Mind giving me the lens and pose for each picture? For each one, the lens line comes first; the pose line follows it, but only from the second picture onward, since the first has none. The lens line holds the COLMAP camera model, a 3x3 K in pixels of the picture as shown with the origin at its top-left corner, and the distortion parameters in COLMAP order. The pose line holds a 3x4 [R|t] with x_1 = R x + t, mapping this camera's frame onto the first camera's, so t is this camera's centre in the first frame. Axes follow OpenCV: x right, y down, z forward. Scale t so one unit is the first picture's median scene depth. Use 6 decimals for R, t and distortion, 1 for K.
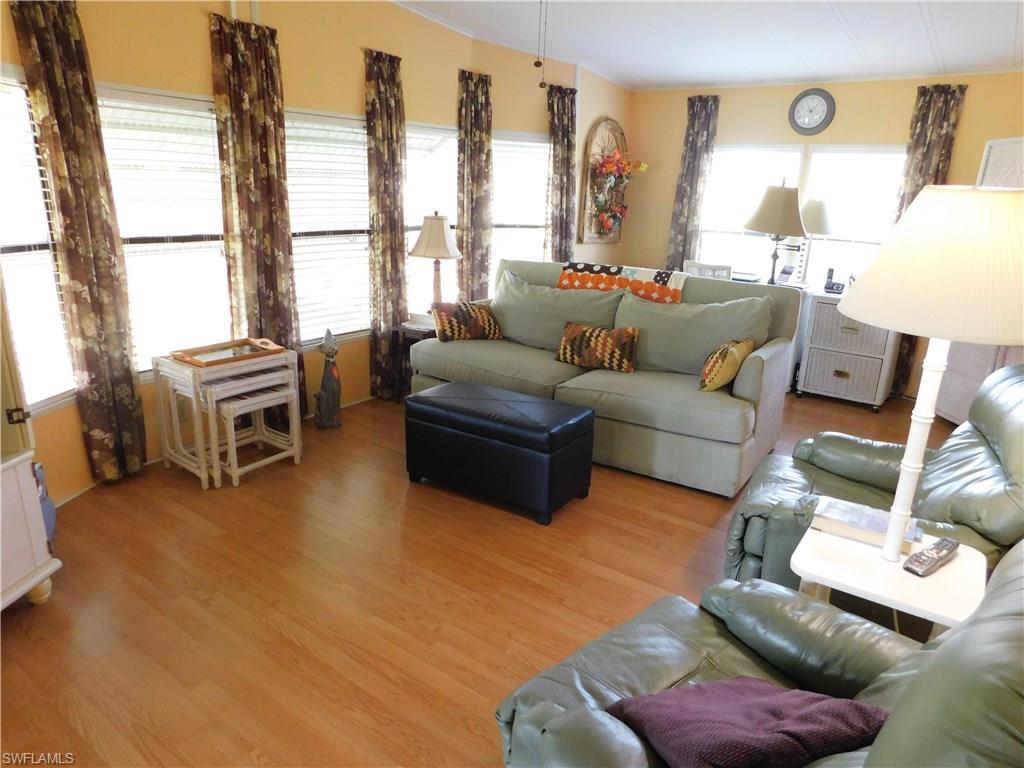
lens RADIAL K [[668.4, 0, 515.2], [0, 668.4, 386.7], [0, 0, 1]] dist [-0.040541, 0.018128]
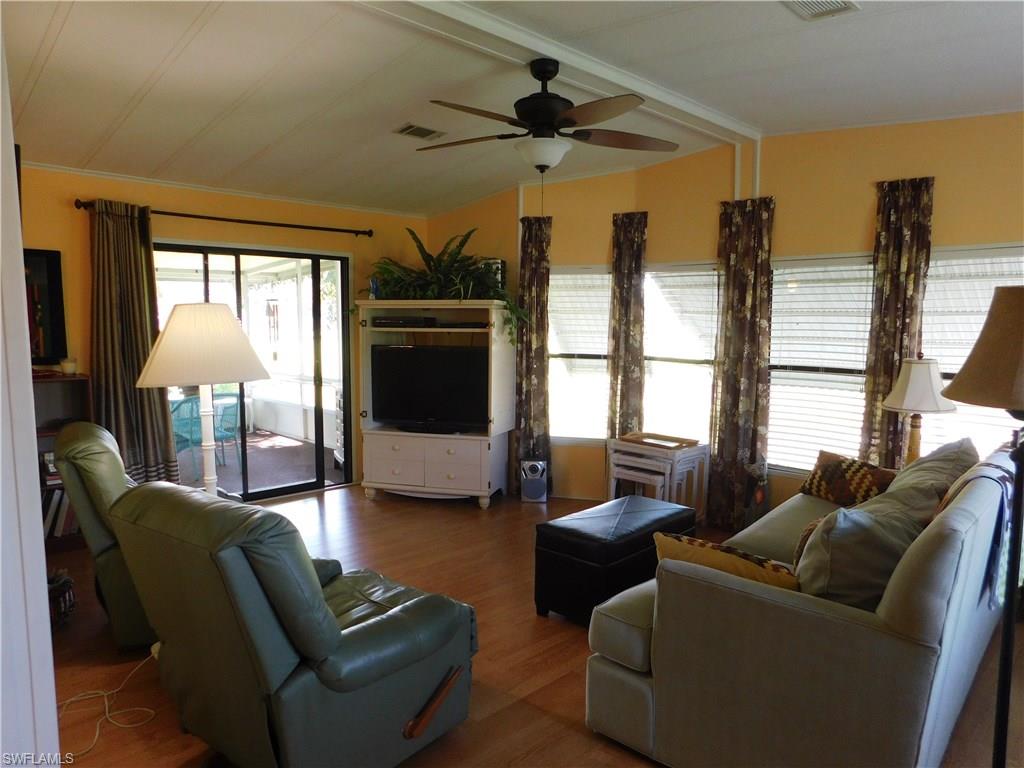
lens RADIAL K [[668.4, 0, 513.9], [0, 668.4, 382.4], [0, 0, 1]] dist [-0.040541, 0.018128]
pose [[-0.144428, 0.067615, -0.987203, 0.898870], [-0.291274, 0.950556, 0.107718, -0.214555], [0.945674, 0.303104, -0.117592, 0.793627]]
